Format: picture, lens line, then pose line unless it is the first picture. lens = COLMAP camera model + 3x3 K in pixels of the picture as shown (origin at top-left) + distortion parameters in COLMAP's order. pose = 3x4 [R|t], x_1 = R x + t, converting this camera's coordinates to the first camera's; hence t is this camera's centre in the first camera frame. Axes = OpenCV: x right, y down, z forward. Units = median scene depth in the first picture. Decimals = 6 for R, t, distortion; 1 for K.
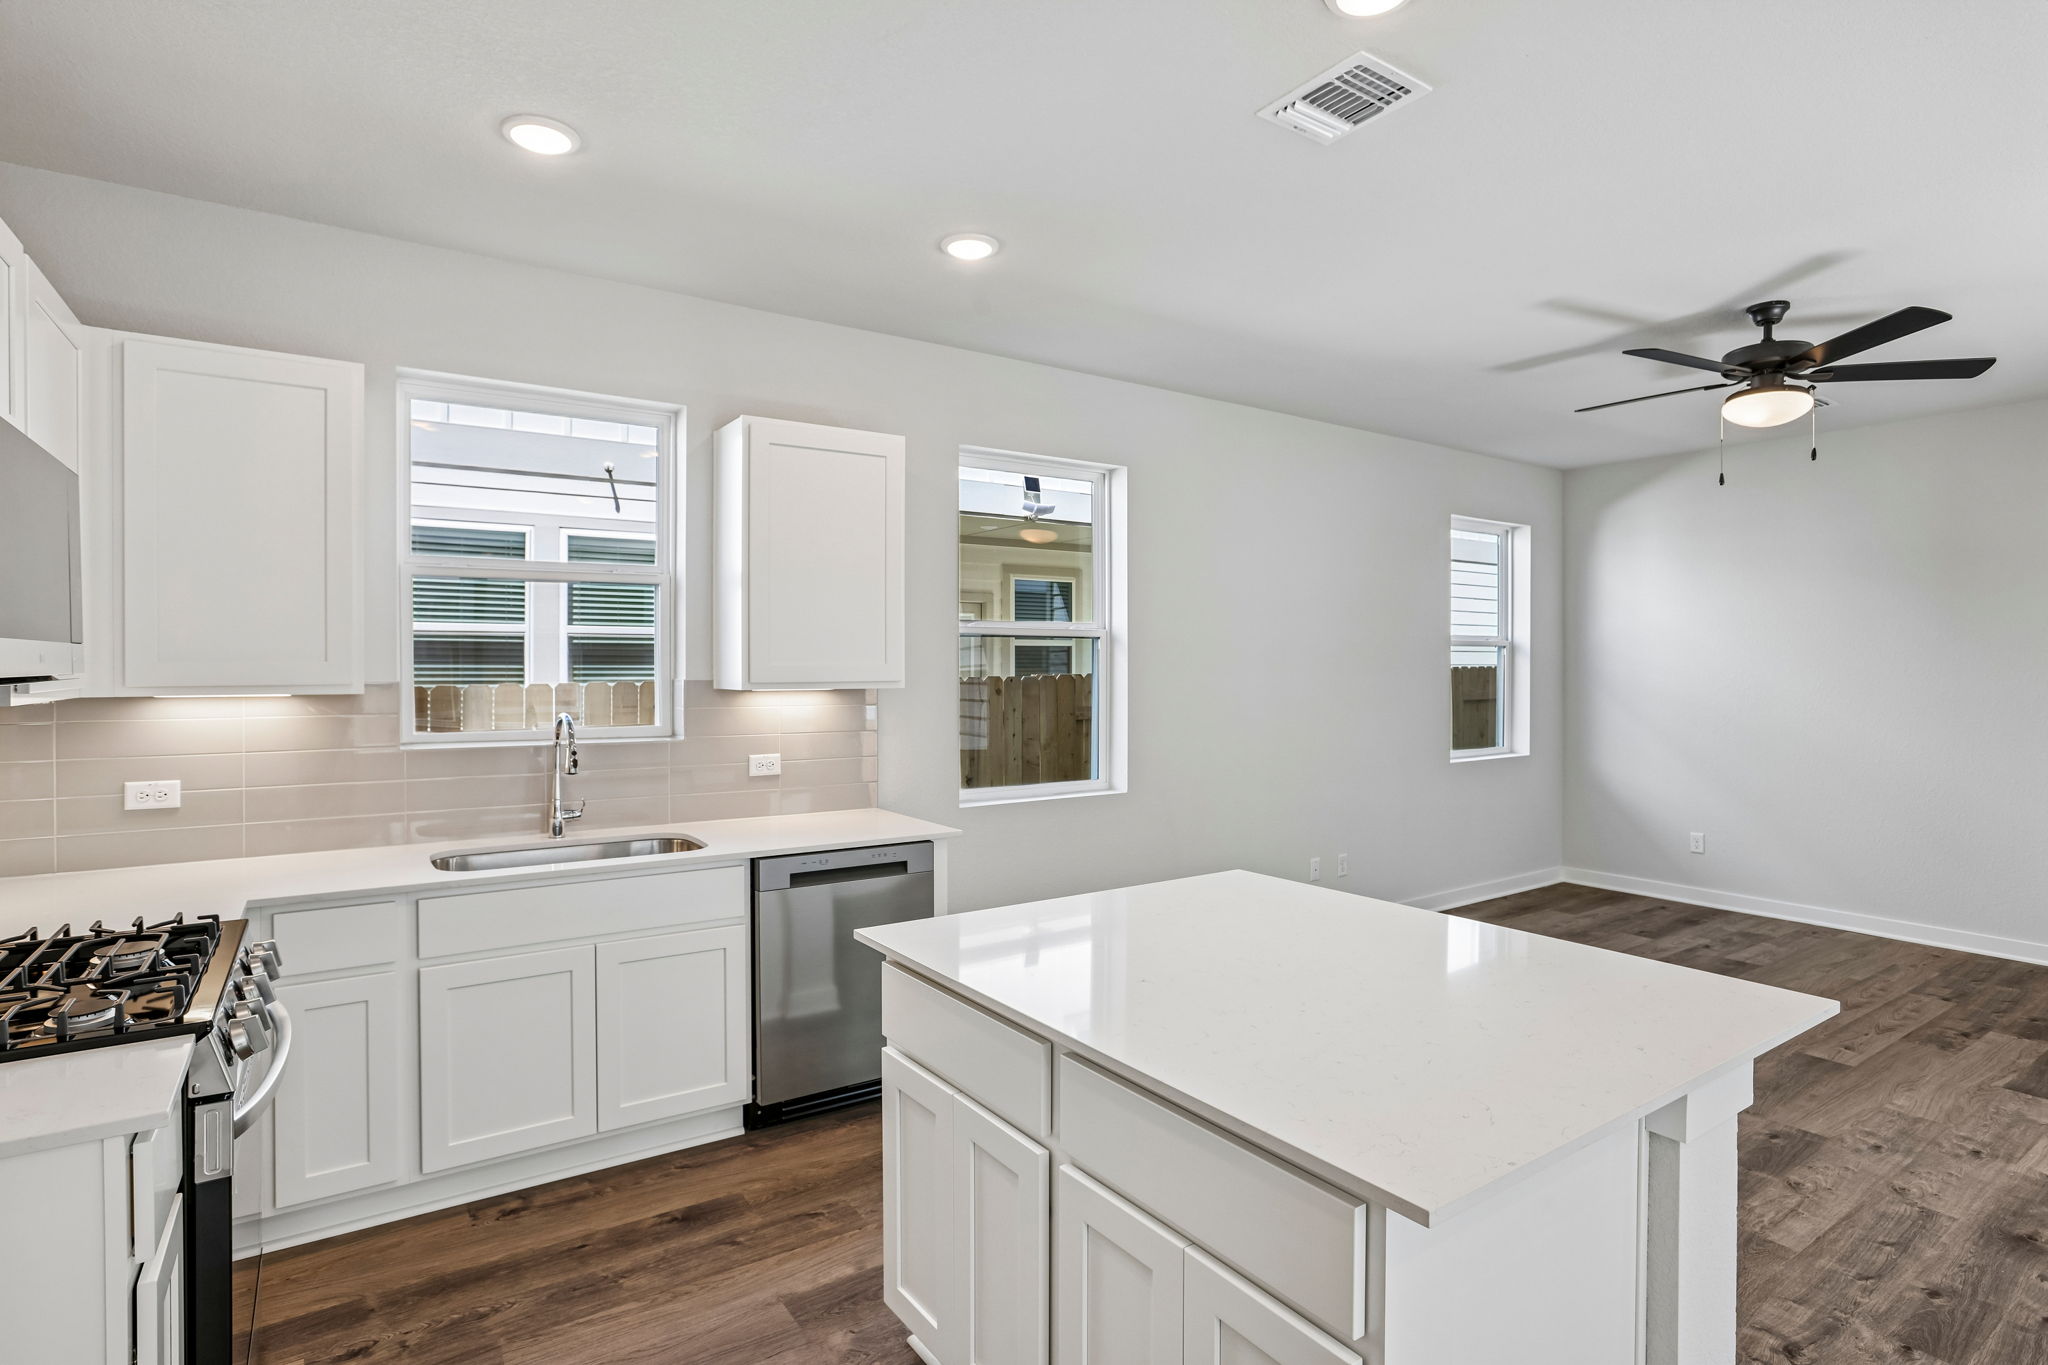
lens RADIAL K [[1068.9, 0, 1039.4], [0, 1068.9, 639.4], [0, 0, 1]] dist [-0.042857, 0.025486]
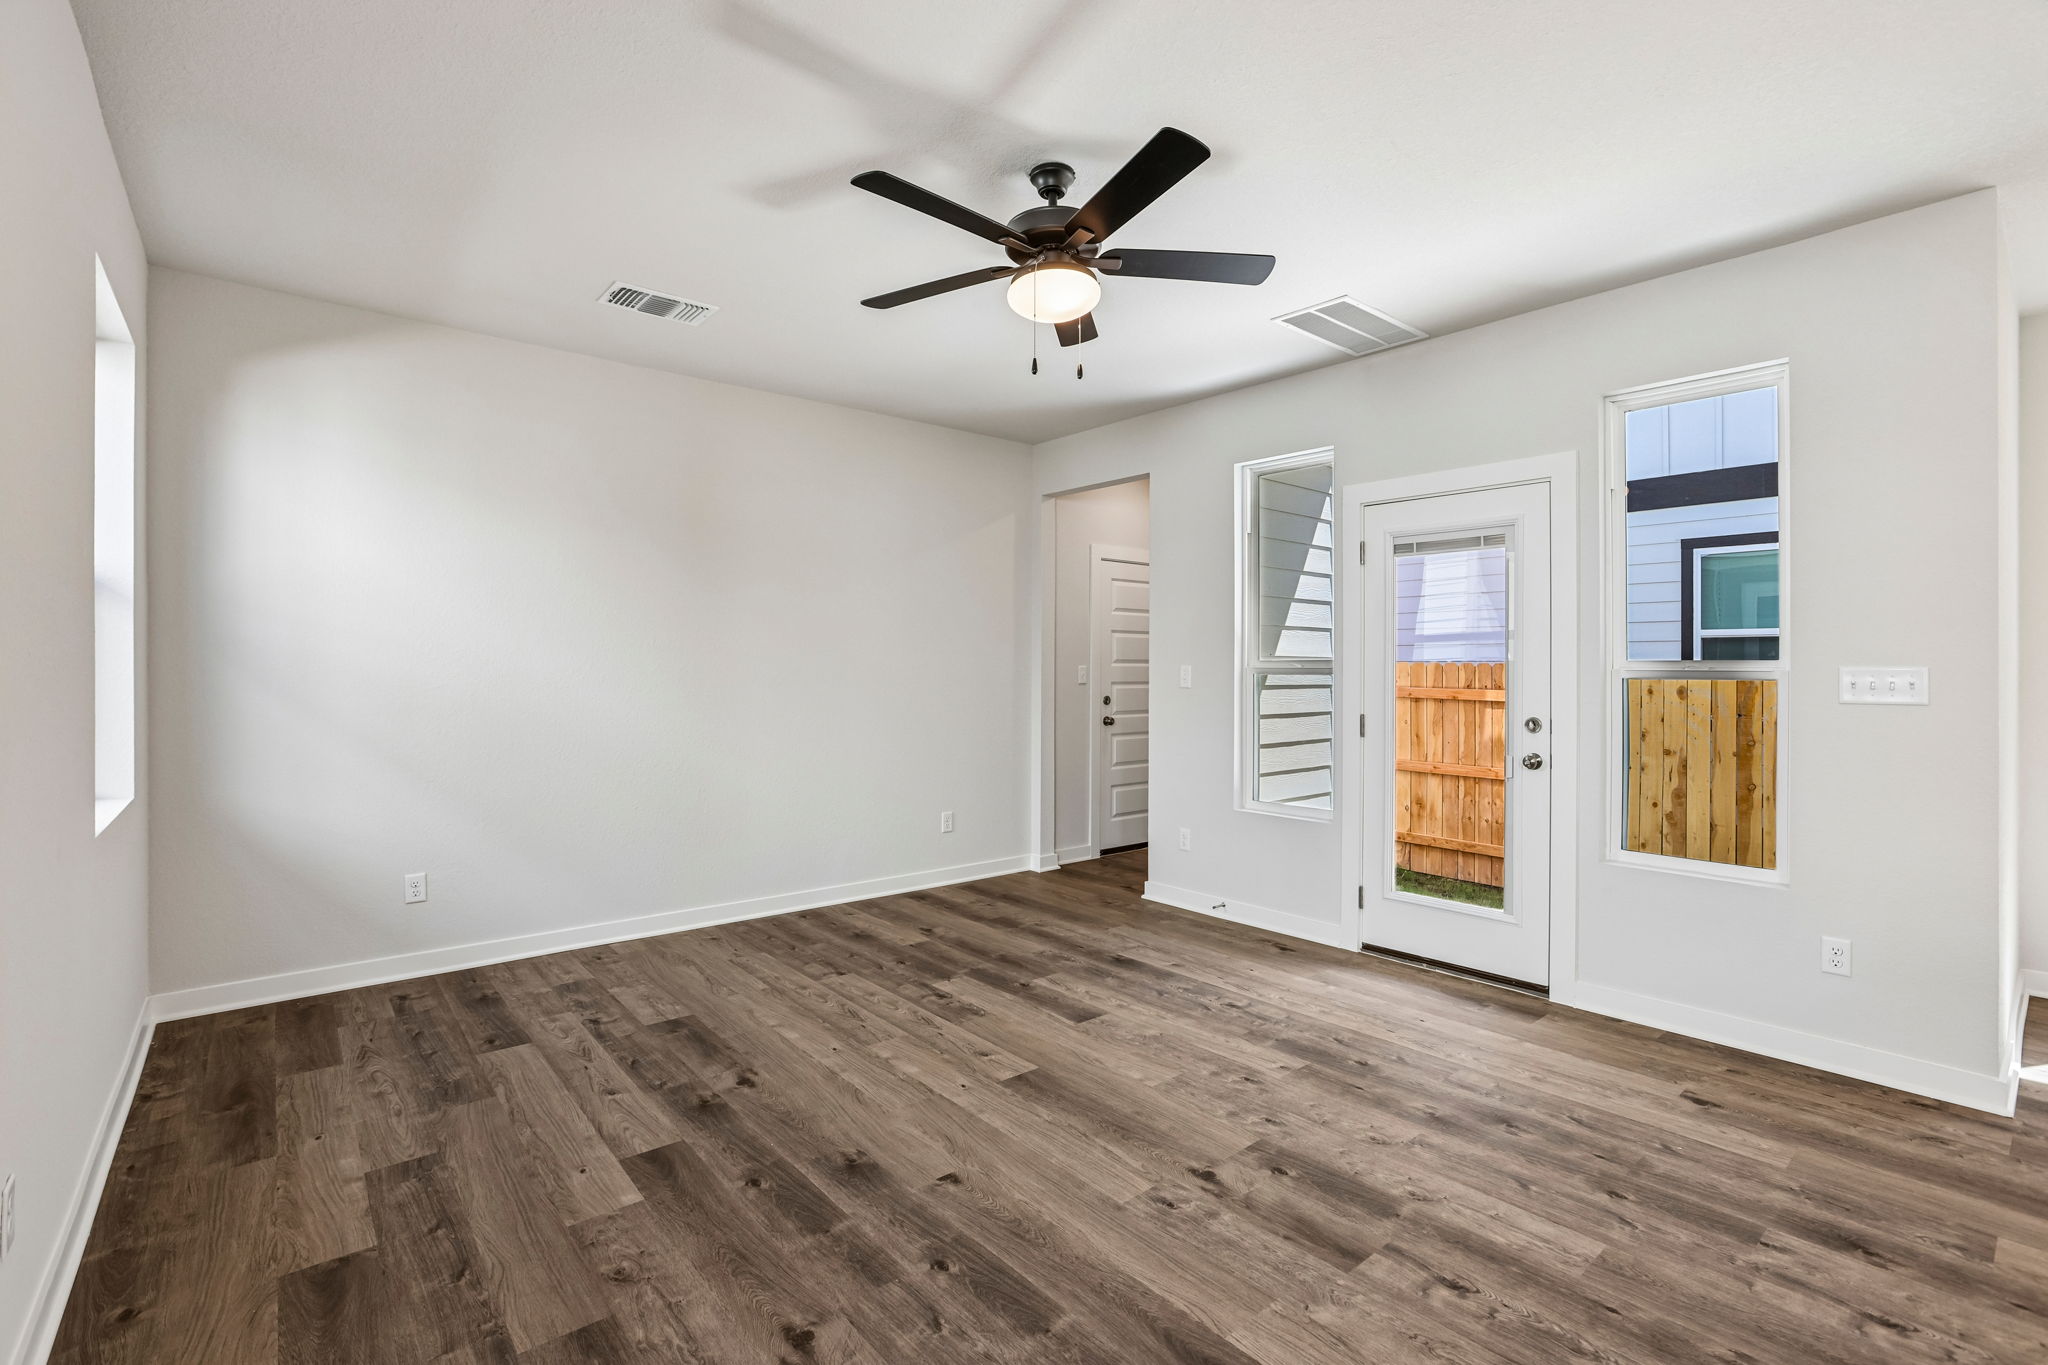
lens RADIAL K [[918.6, 0, 1024.7], [0, 918.6, 666.3], [0, 0, 1]] dist [-0.042714, 0.013717]
pose [[-0.075869, 0.005414, 0.997103, -0.015331], [-0.025043, 0.999659, -0.007334, 0.063502], [-0.996803, -0.025526, -0.075707, 1.058258]]
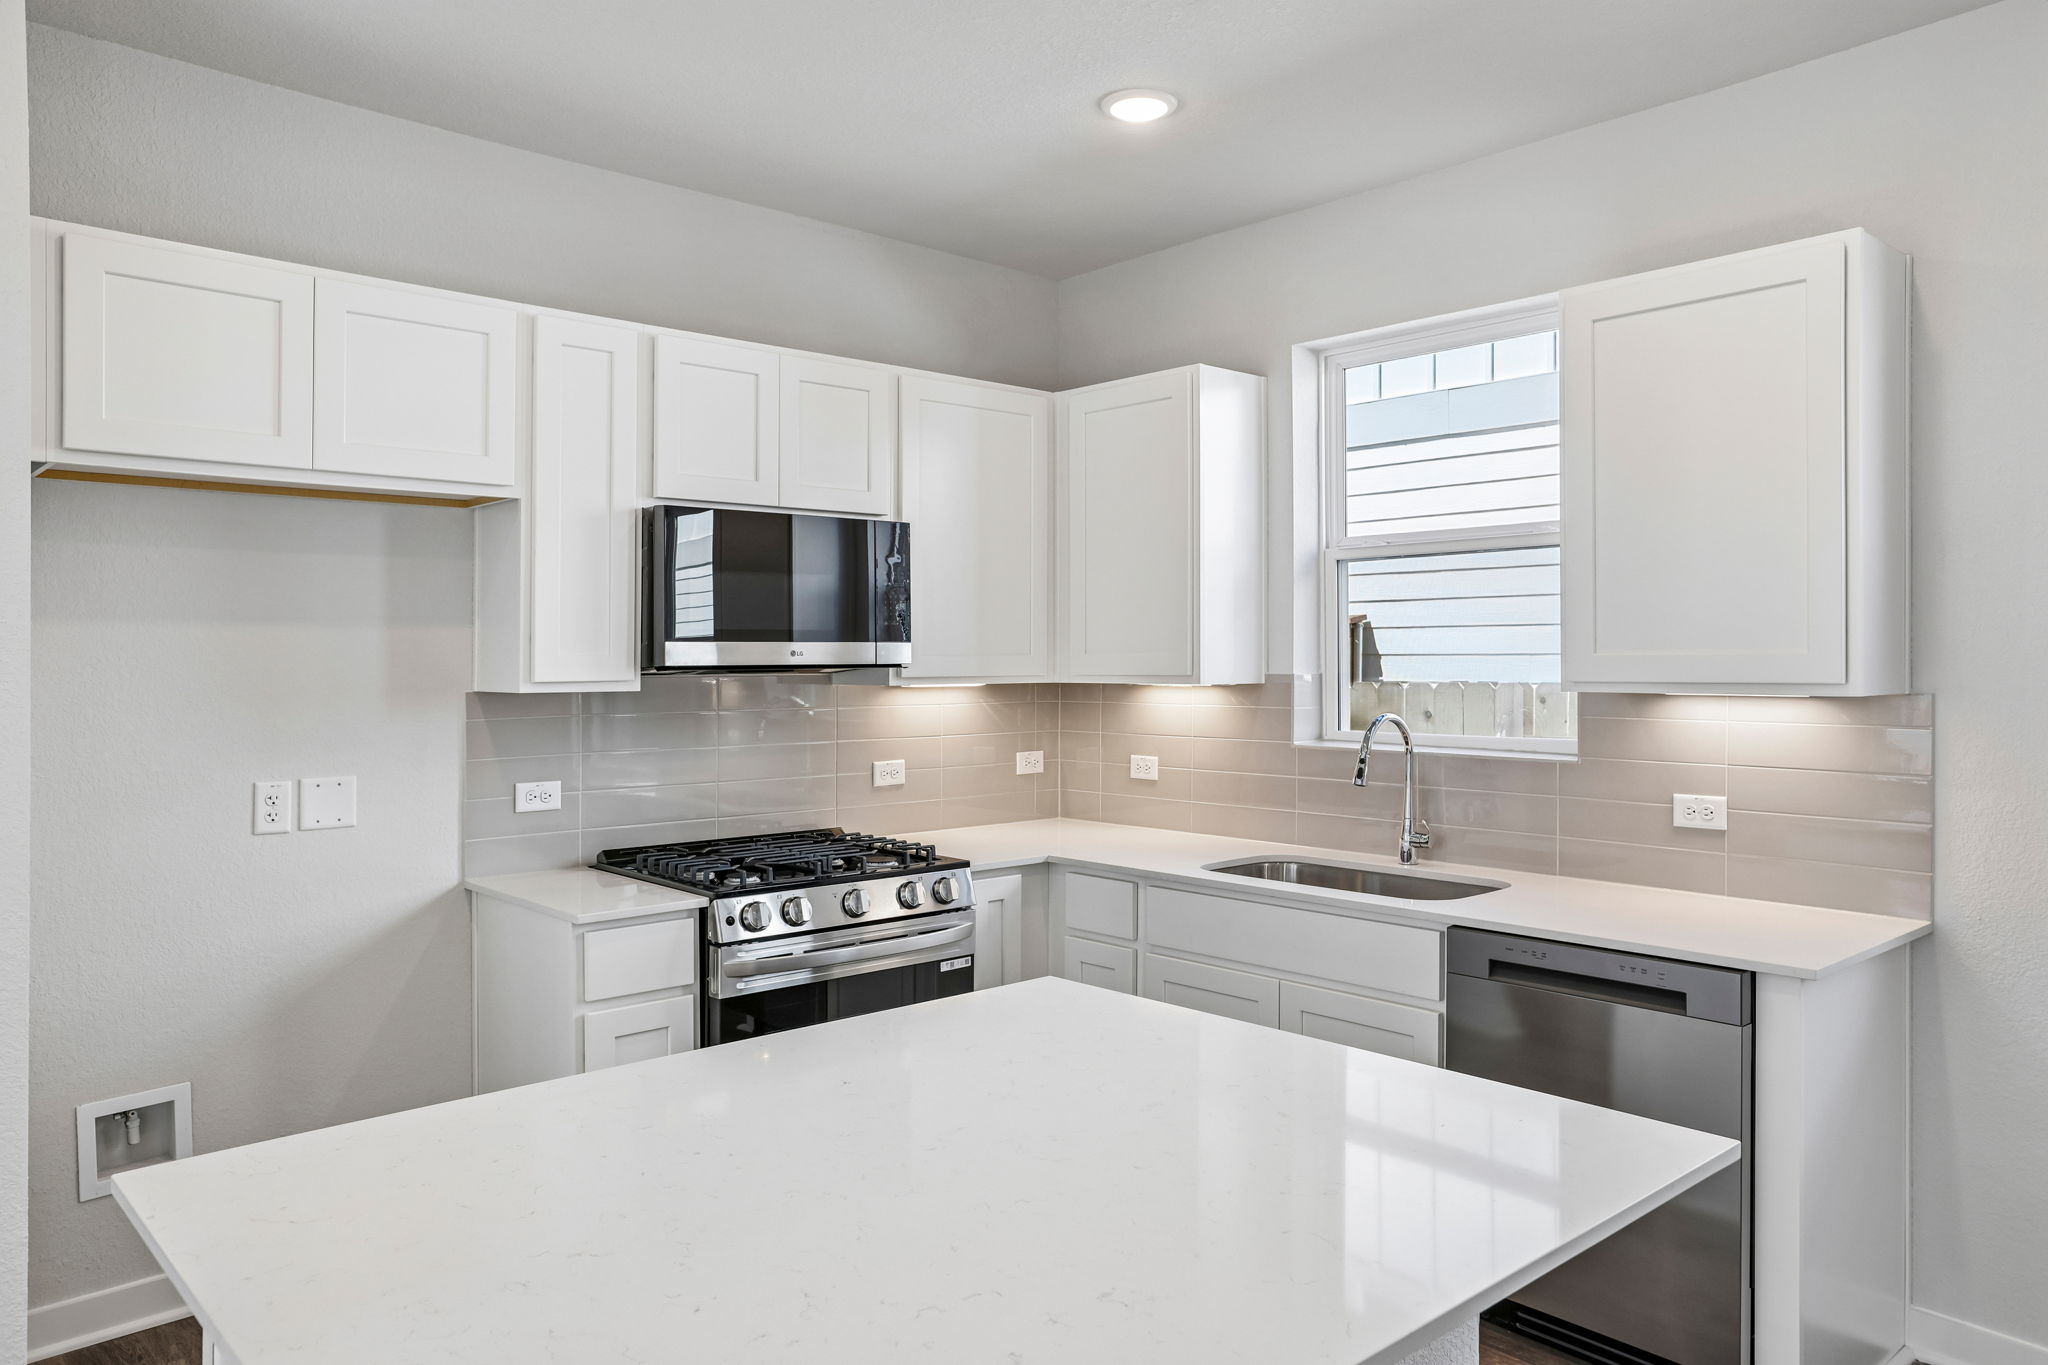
lens RADIAL K [[1396.9, 0, 1024.7], [0, 1396.9, 642.3], [0, 0, 1]] dist [0.001686, 0.003100]
pose [[0.115413, -0.012653, -0.993237, 0.519629], [0.029536, 0.999520, -0.009301, 0.011972], [0.992878, -0.028263, 0.115731, 0.496893]]
